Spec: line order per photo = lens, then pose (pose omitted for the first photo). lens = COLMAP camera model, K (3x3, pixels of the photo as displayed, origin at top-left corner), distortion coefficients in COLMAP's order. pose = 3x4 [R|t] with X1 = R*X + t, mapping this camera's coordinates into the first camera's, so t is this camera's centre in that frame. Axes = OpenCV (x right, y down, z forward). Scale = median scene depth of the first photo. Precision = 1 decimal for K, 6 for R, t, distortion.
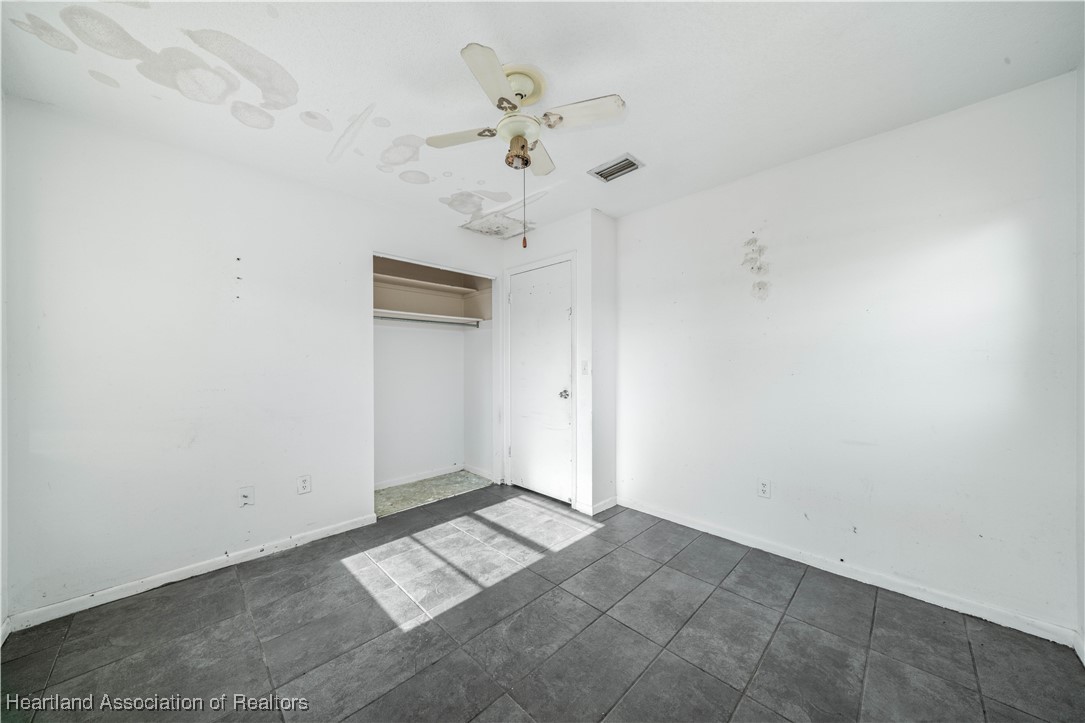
lens RADIAL K [[371.6, 0, 536.1], [0, 371.6, 362.0], [0, 0, 1]] dist [-0.002740, -0.000078]
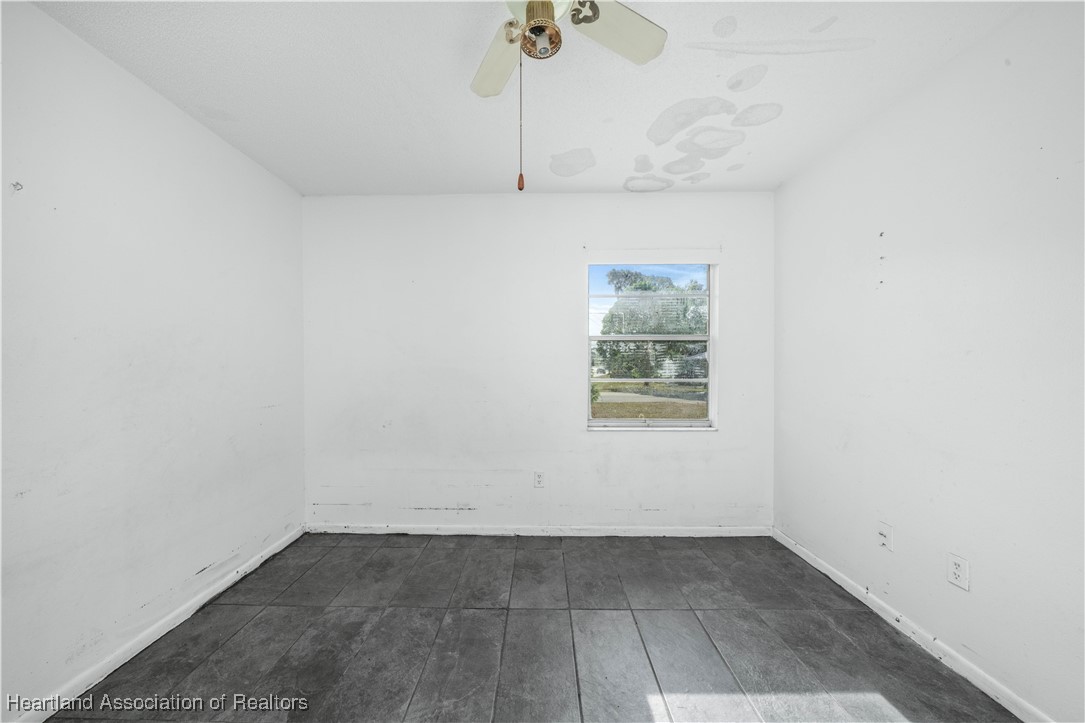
lens RADIAL K [[375.0, 0, 538.6], [0, 375.0, 368.0], [0, 0, 1]] dist [-0.002826, -0.000154]
pose [[-0.711636, 0.009909, -0.702478, 0.395203], [0.004120, 0.999942, 0.009931, -0.002165], [0.702536, 0.004173, -0.711636, 1.439282]]
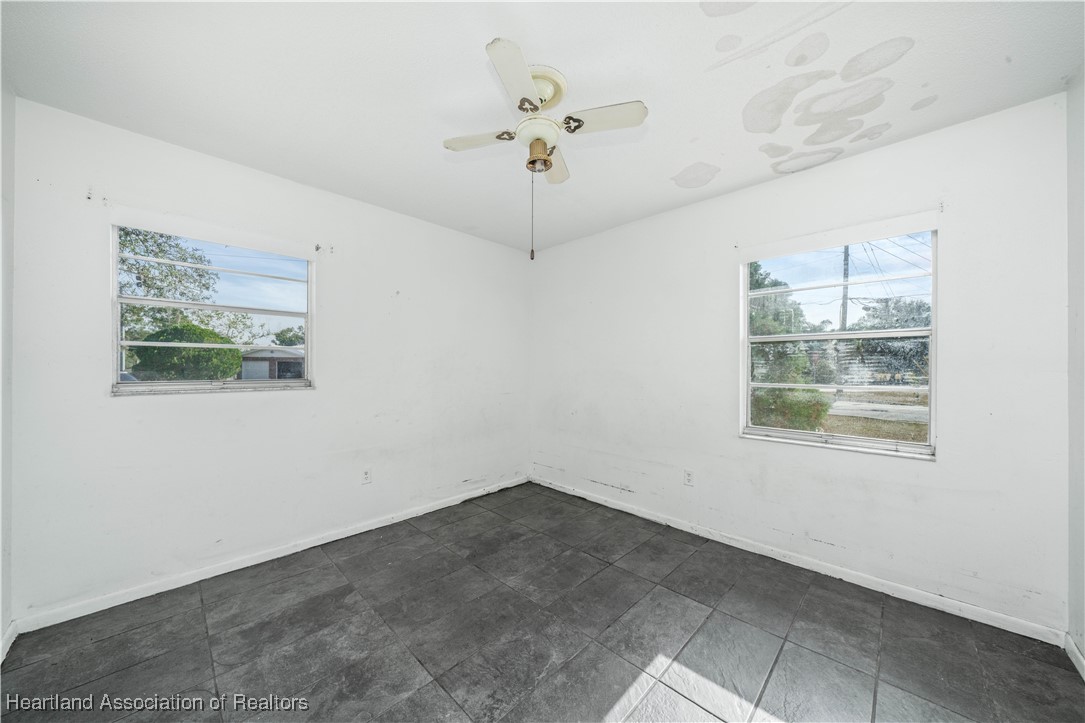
lens RADIAL K [[378.6, 0, 532.6], [0, 378.6, 365.9], [0, 0, 1]] dist [0.000479, 0.000036]
pose [[-0.999988, -0.000130, -0.004937, -0.027095], [-0.000104, 0.999986, -0.005250, -0.000008], [0.004938, -0.005249, -0.999974, 1.997913]]
